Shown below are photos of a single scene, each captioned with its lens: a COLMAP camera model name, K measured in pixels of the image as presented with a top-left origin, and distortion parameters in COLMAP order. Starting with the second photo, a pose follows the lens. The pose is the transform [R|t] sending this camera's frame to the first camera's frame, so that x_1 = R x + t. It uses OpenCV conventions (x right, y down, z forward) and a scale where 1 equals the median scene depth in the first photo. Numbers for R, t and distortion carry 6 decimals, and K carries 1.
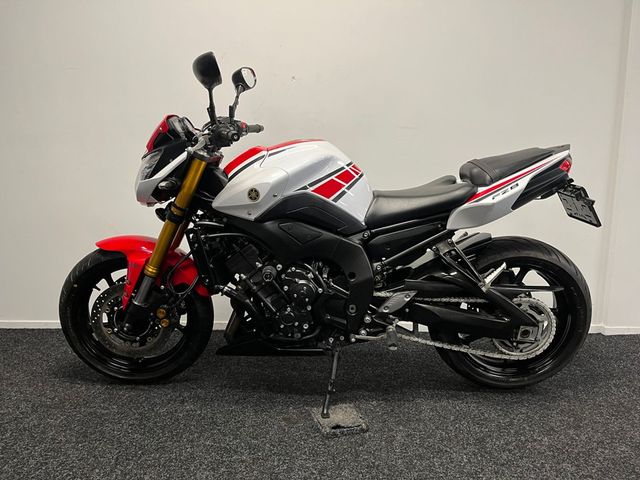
lens RADIAL K [[484.6, 0, 324.3], [0, 484.6, 236.3], [0, 0, 1]] dist [0.093278, -0.127787]
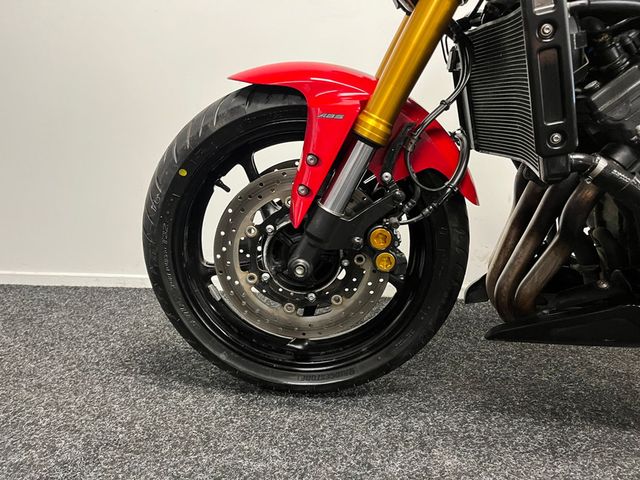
lens RADIAL K [[484.6, 0, 324.3], [0, 484.6, 236.3], [0, 0, 1]] dist [0.093278, -0.127787]
pose [[0.998805, 0.019757, -0.044700, -0.373427], [-0.018466, 0.999406, 0.029106, 0.148089], [0.045249, -0.028245, 0.998576, 0.590122]]
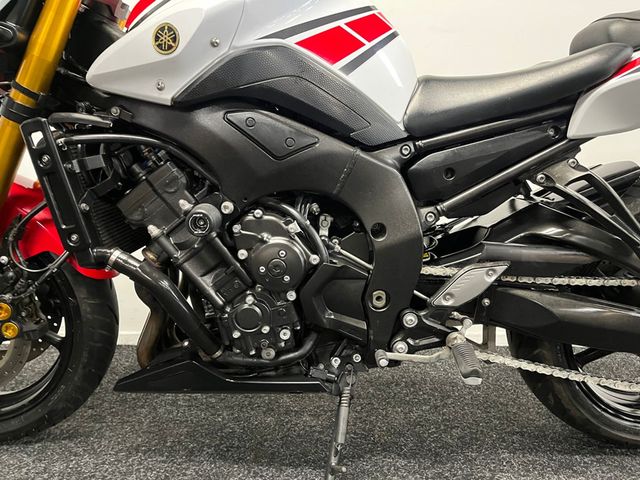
lens RADIAL K [[484.6, 0, 324.3], [0, 484.6, 236.3], [0, 0, 1]] dist [0.093278, -0.127787]
pose [[0.999817, -0.001014, 0.019104, -0.007655], [0.001610, 0.999511, -0.031221, 0.098966], [-0.019063, 0.031246, 0.999330, 0.492748]]
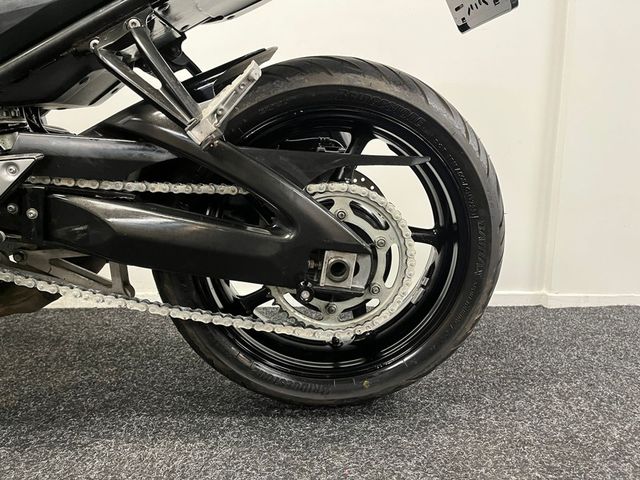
lens RADIAL K [[484.6, 0, 324.3], [0, 484.6, 236.3], [0, 0, 1]] dist [0.093278, -0.127787]
pose [[0.997904, -0.000078, 0.064719, 0.371832], [0.001141, 0.999865, -0.016386, 0.176151], [-0.064709, 0.016425, 0.997769, 0.600234]]
